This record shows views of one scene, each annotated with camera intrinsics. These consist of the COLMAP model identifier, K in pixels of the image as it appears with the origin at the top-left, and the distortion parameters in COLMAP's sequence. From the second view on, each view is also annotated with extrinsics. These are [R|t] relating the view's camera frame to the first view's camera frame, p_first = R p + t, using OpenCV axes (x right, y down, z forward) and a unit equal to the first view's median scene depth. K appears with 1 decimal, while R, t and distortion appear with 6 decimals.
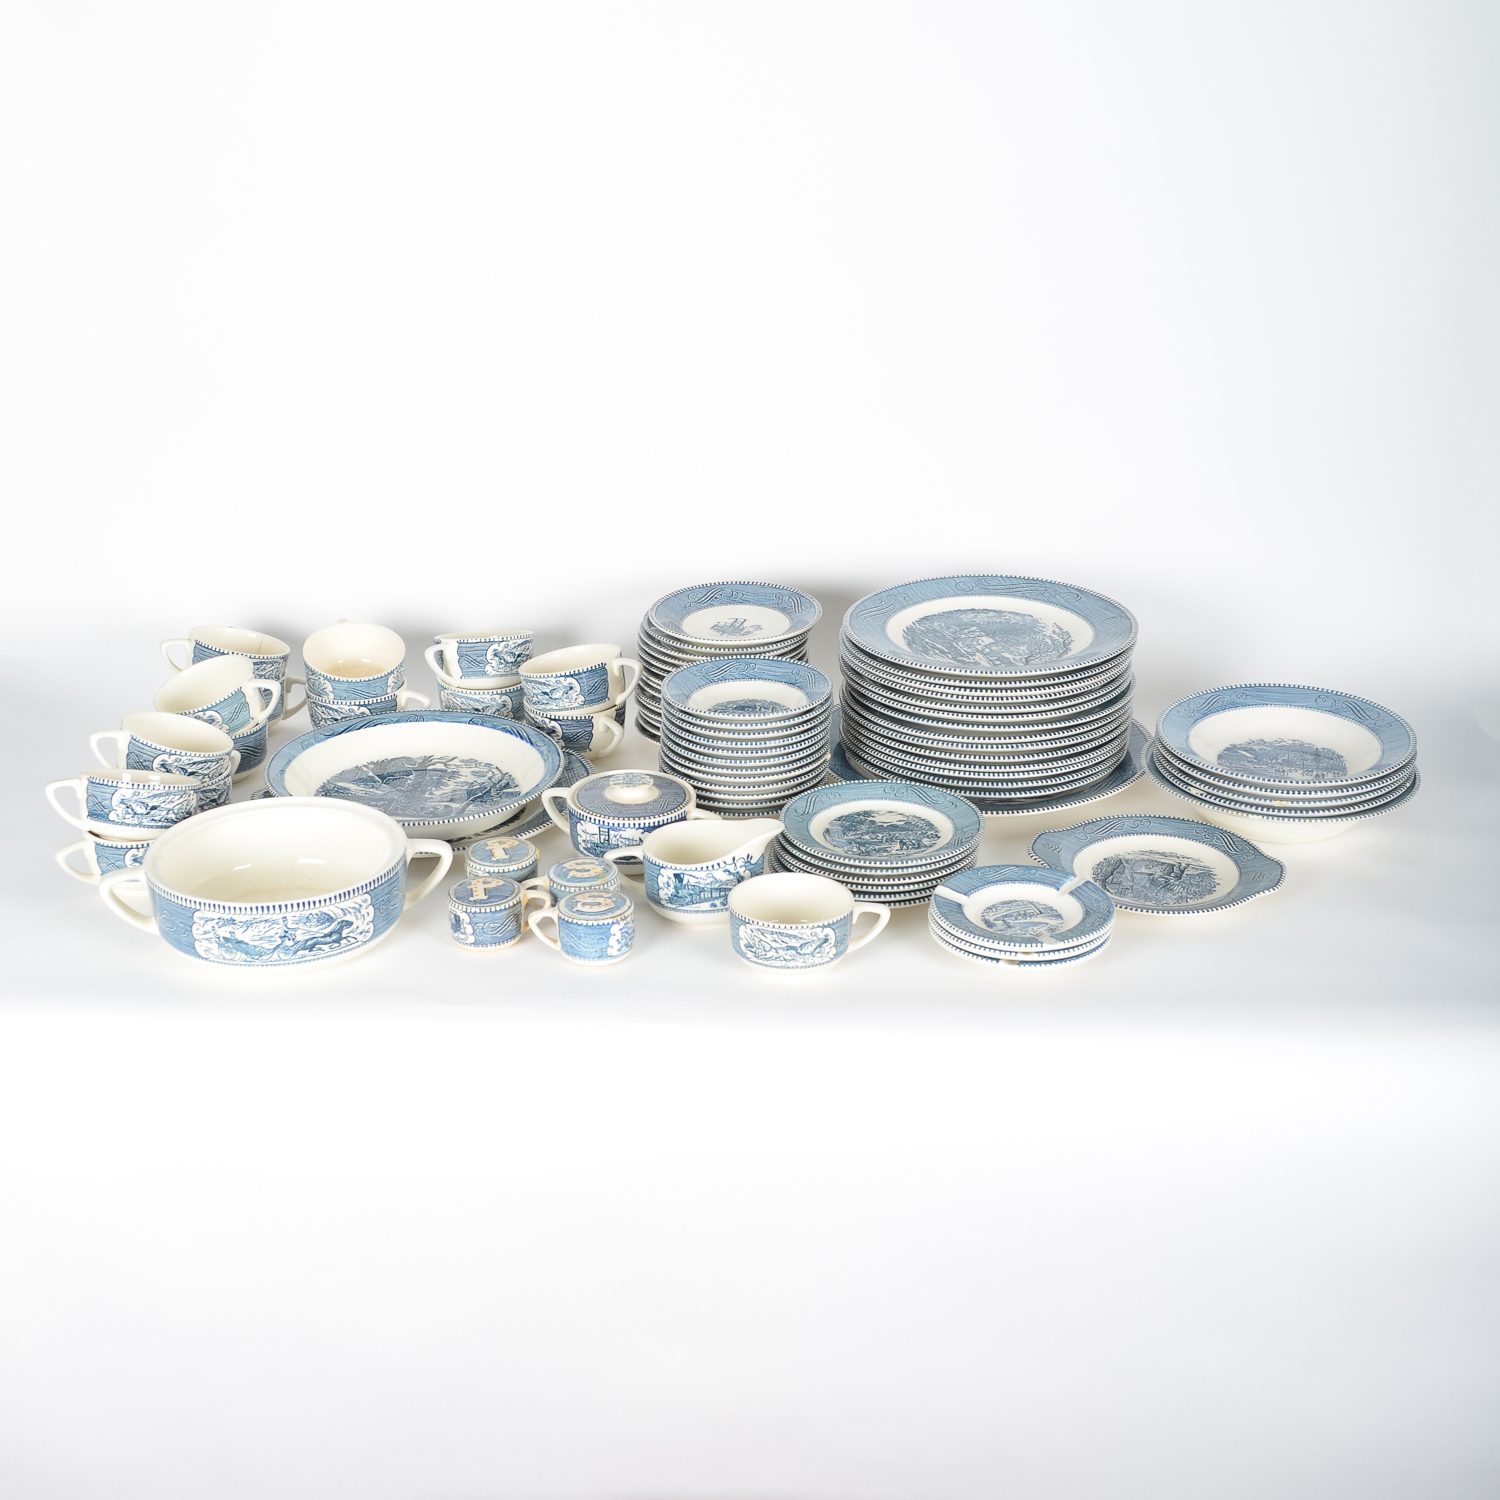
lens RADIAL K [[2251.8, 0, 750.0], [0, 2251.8, 750.0], [0, 0, 1]] dist [0.032746, -0.011661]
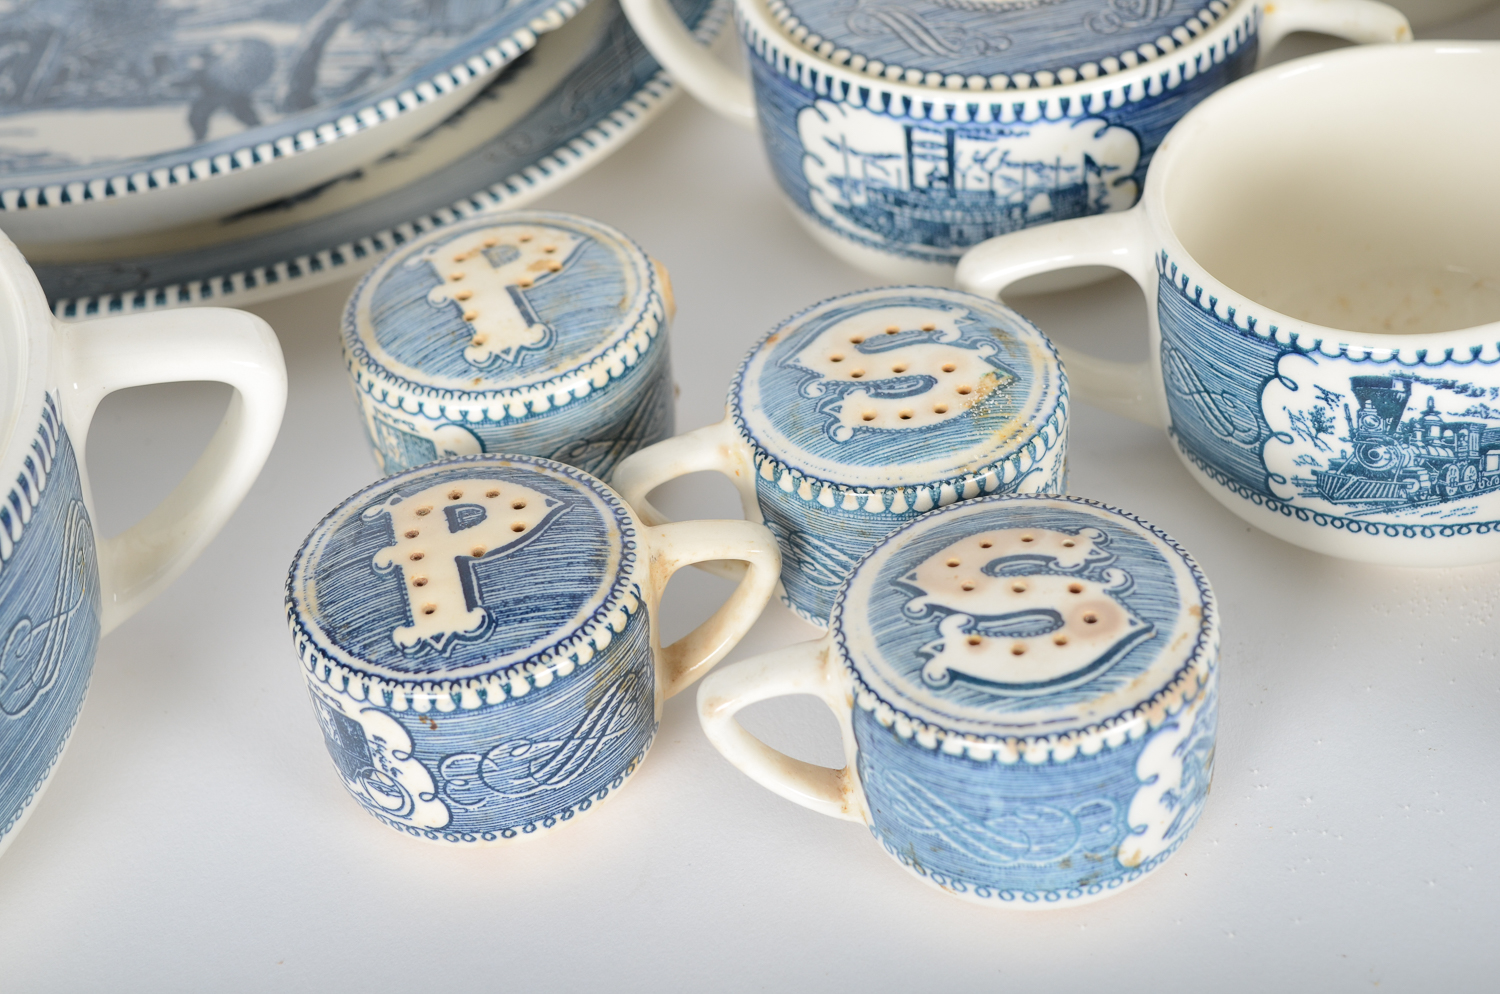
lens RADIAL K [[2808.4, 0, 750.0], [0, 2808.4, 497.0], [0, 0, 1]] dist [0.021939, 0.032169]
pose [[0.994638, -0.102094, -0.016503, -0.087218], [0.102478, 0.951484, 0.290133, -0.015676], [-0.013918, -0.290269, 0.956844, 0.760681]]
